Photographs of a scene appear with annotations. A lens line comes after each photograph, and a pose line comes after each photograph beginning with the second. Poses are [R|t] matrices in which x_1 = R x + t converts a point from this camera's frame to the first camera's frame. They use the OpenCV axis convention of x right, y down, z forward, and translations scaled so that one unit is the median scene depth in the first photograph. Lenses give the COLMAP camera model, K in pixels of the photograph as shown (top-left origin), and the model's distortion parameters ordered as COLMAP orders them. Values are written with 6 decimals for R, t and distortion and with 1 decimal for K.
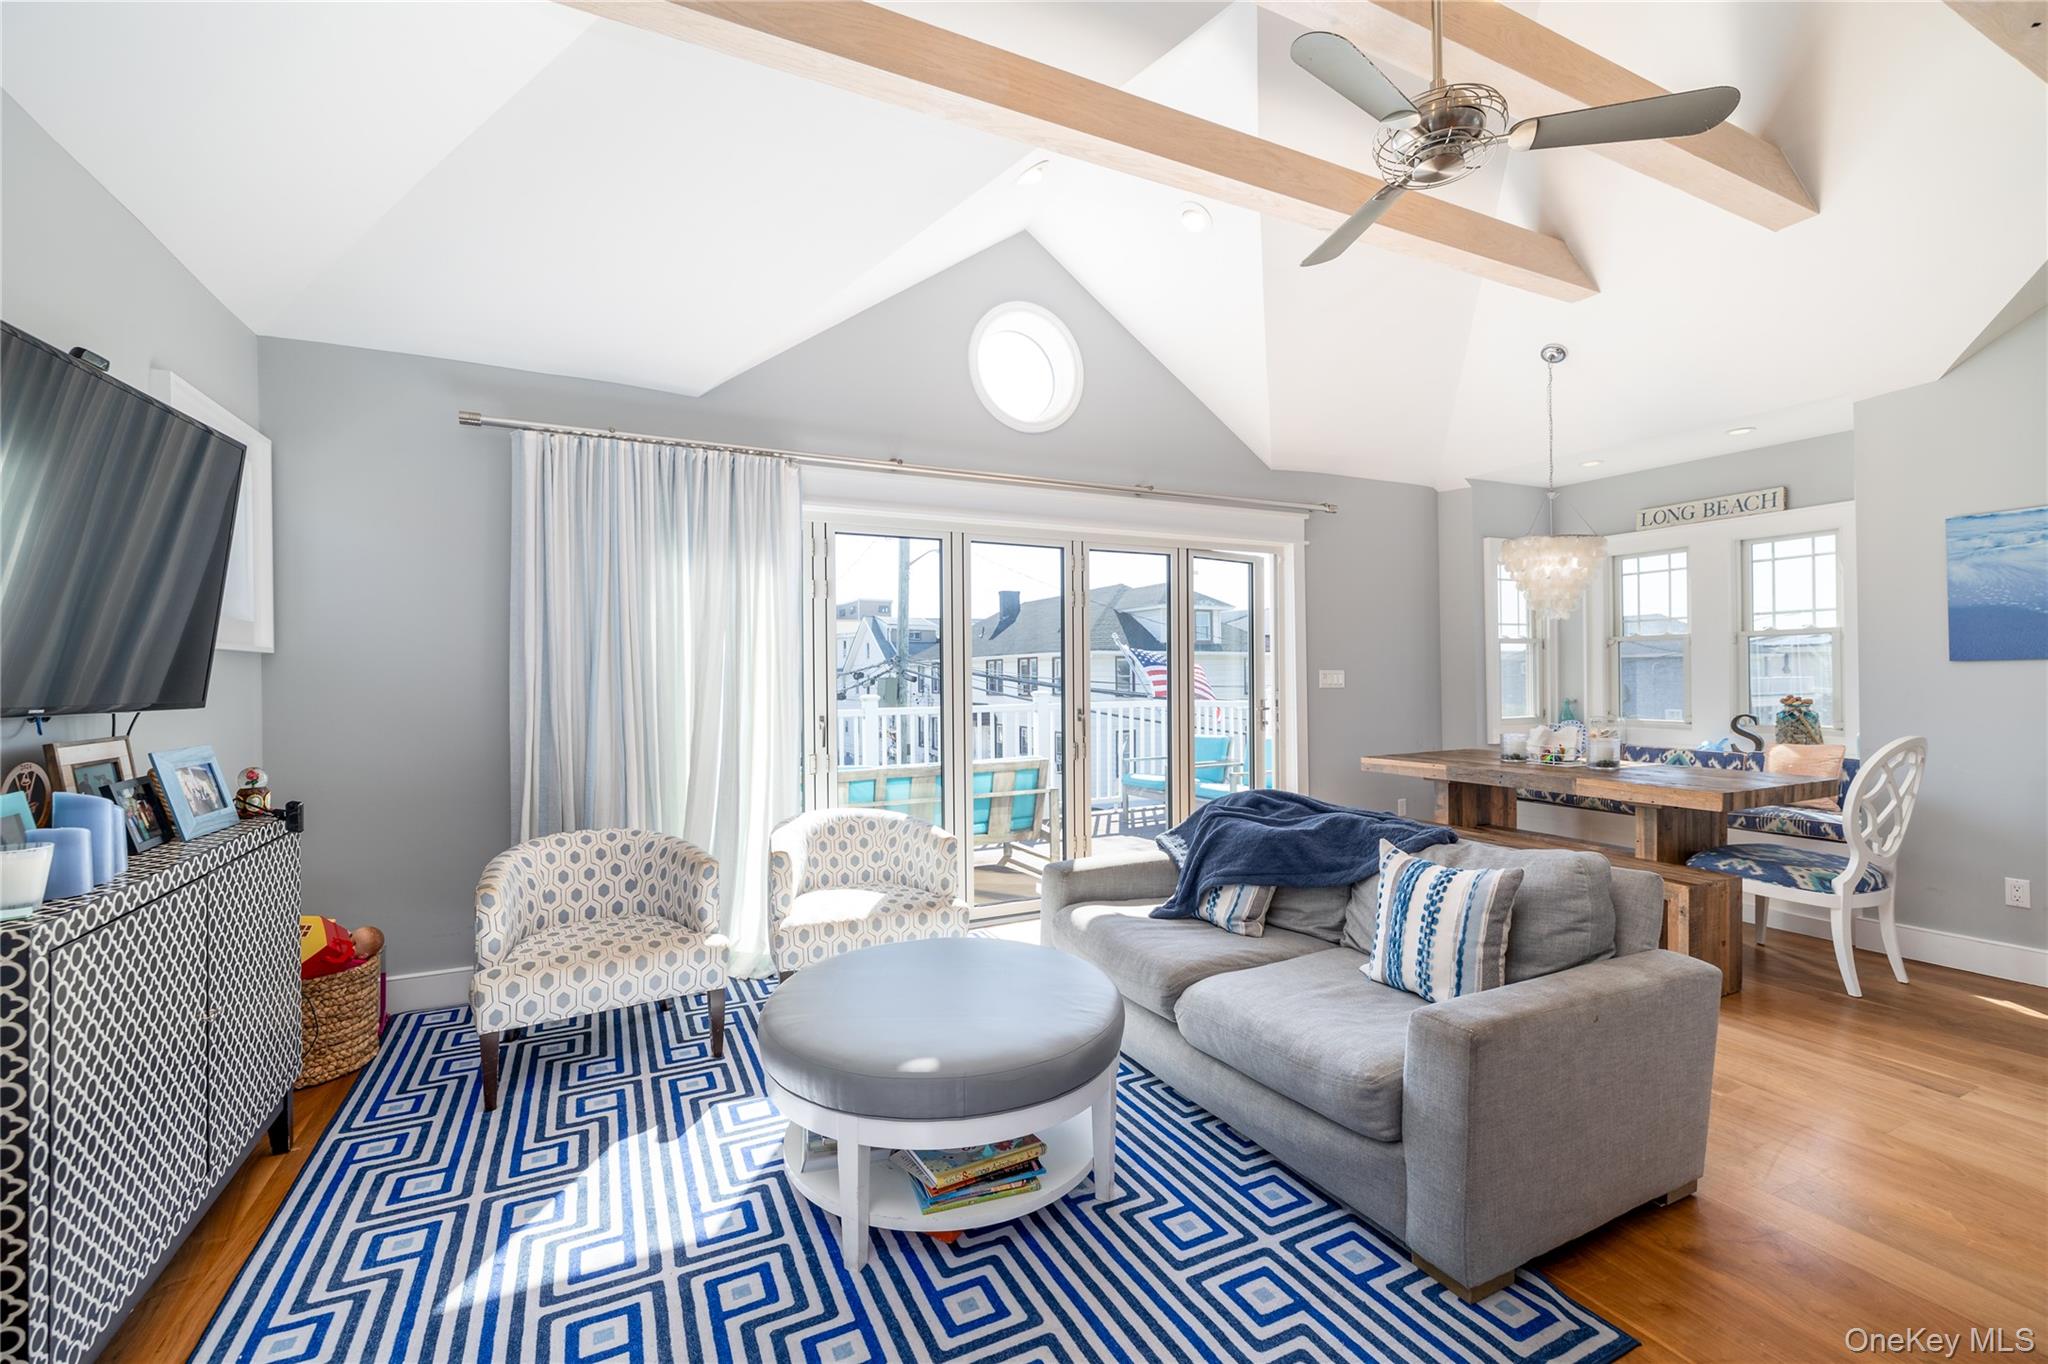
lens RADIAL K [[860.9, 0, 1026.5], [0, 860.9, 677.5], [0, 0, 1]] dist [-0.000351, 0.000759]
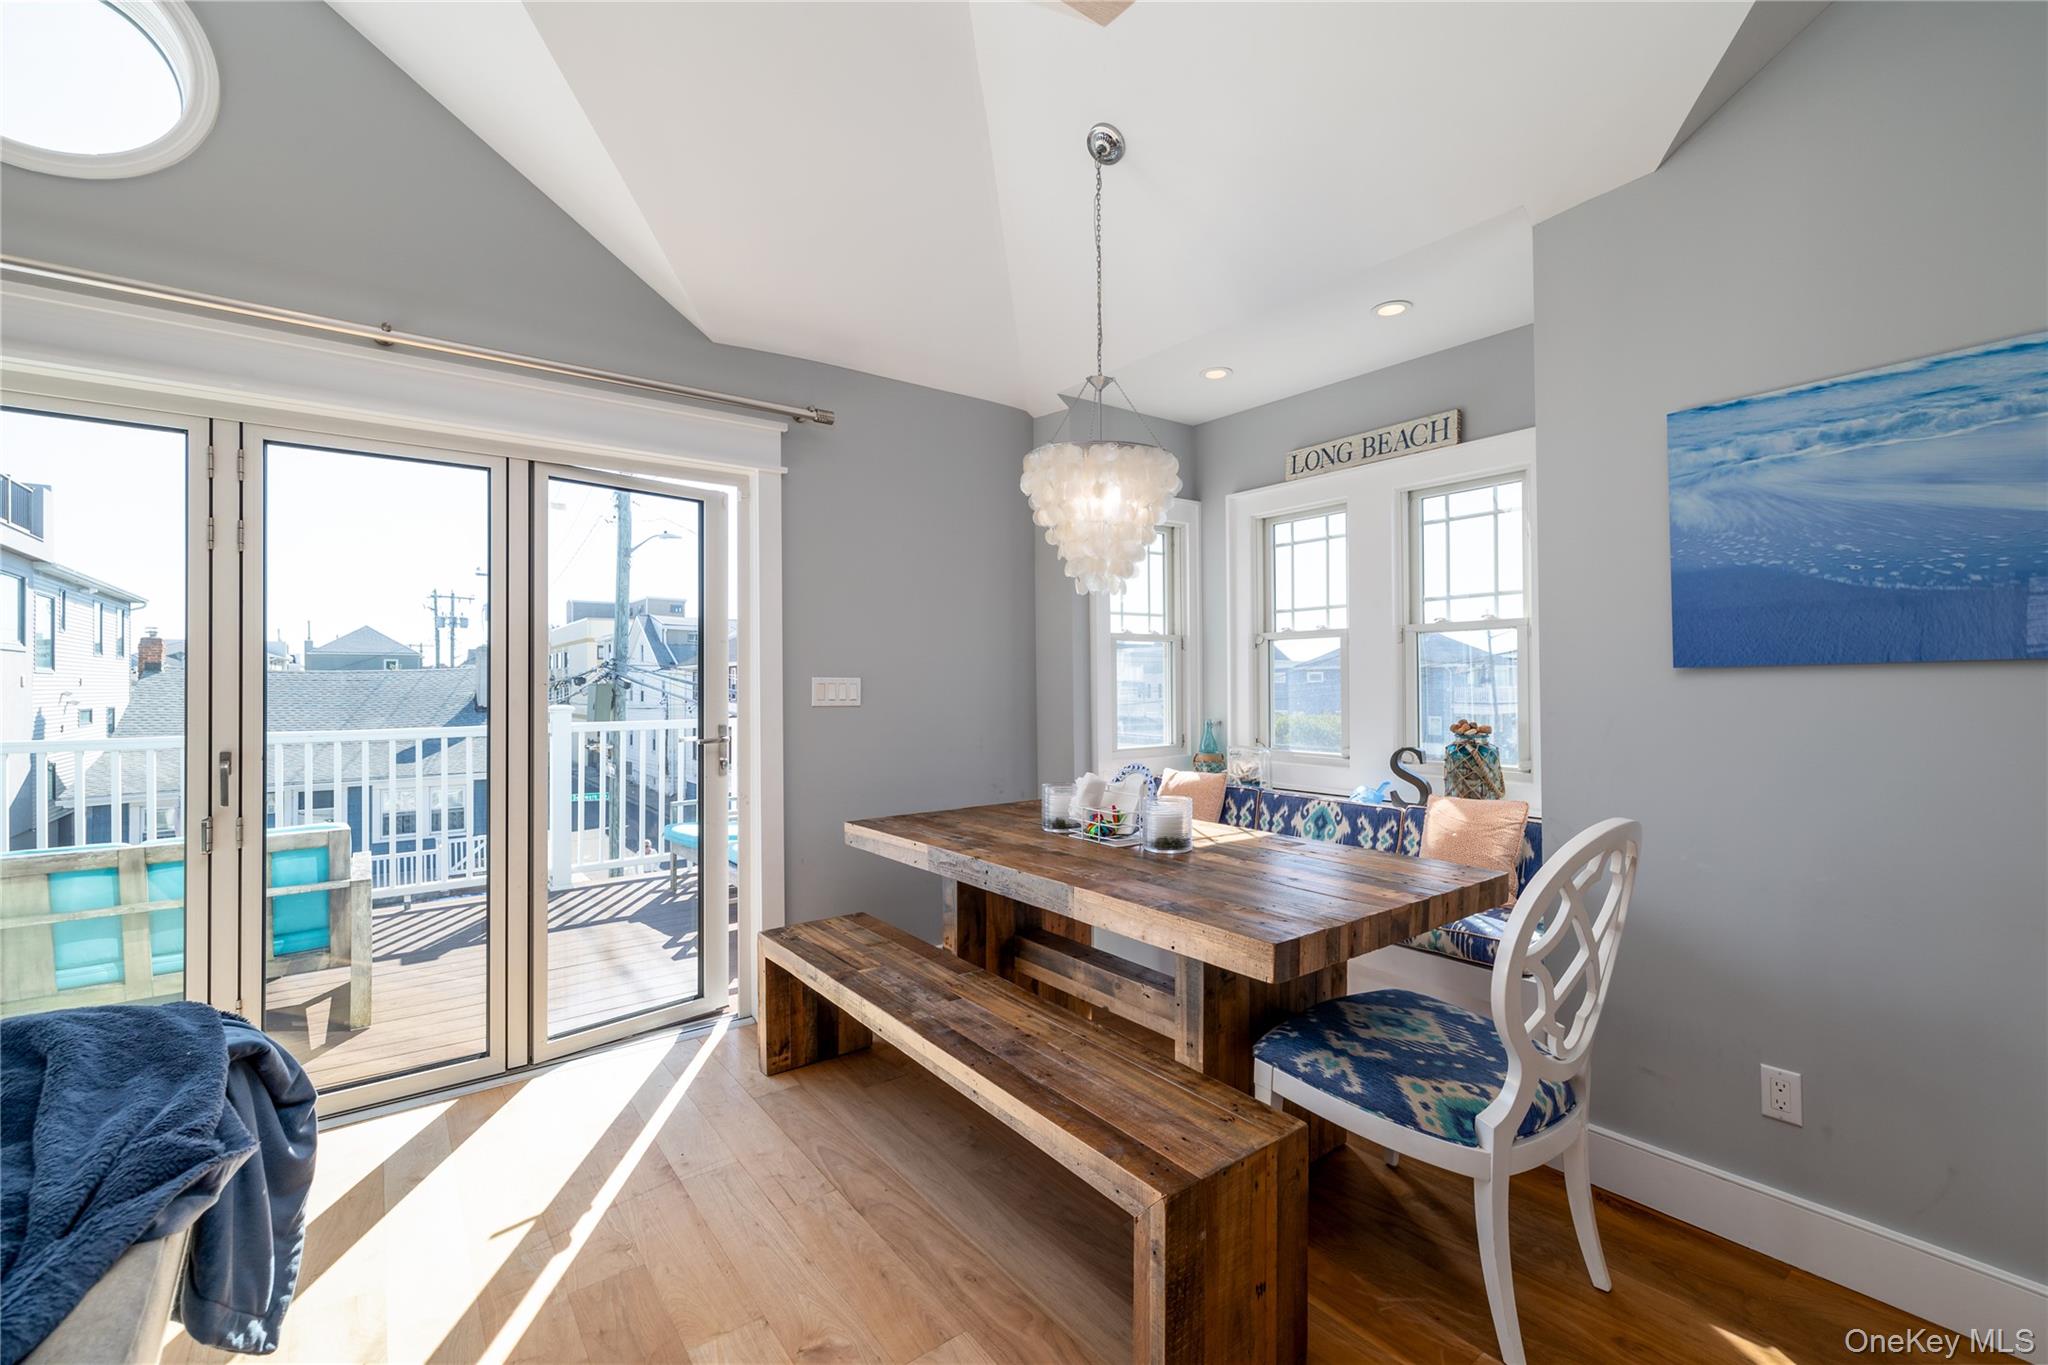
lens RADIAL K [[860.9, 0, 1026.5], [0, 860.9, 678.0], [0, 0, 1]] dist [-0.000351, 0.000759]
pose [[0.981483, 0.005296, 0.191478, 0.509449], [-0.004005, 0.999967, -0.007128, -0.006300], [-0.191510, 0.006229, 0.981471, 0.490680]]
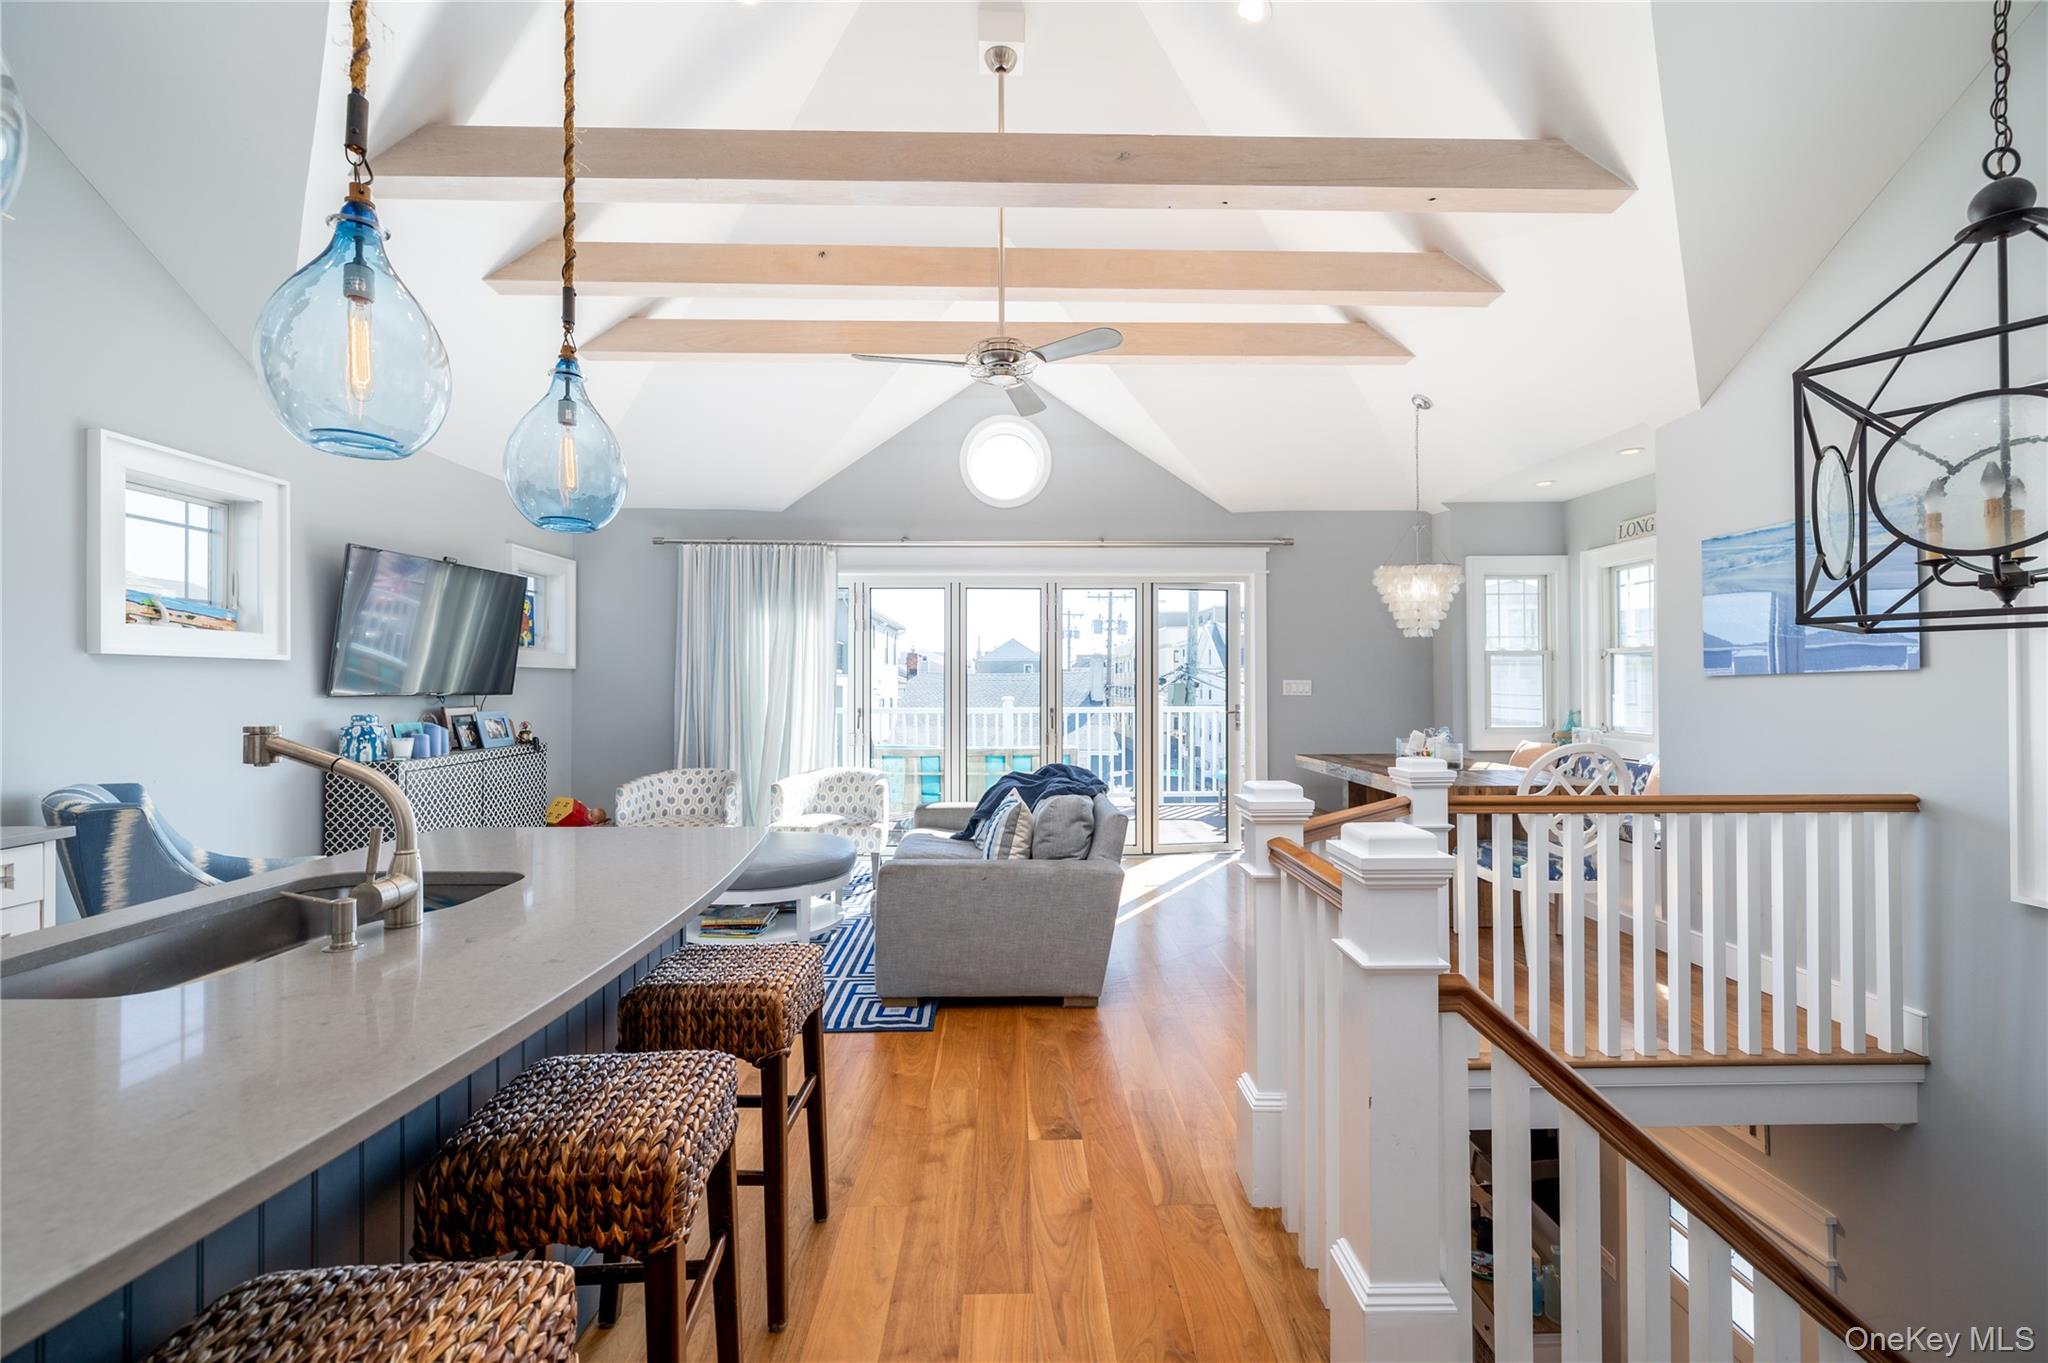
lens RADIAL K [[860.9, 0, 1026.5], [0, 860.9, 677.0], [0, 0, 1]] dist [-0.000351, 0.000759]
pose [[0.905364, 0.004324, -0.424613, 0.709182], [-0.007210, 0.999961, -0.005191, -0.006021], [0.424574, 0.007761, 0.905360, -0.275649]]
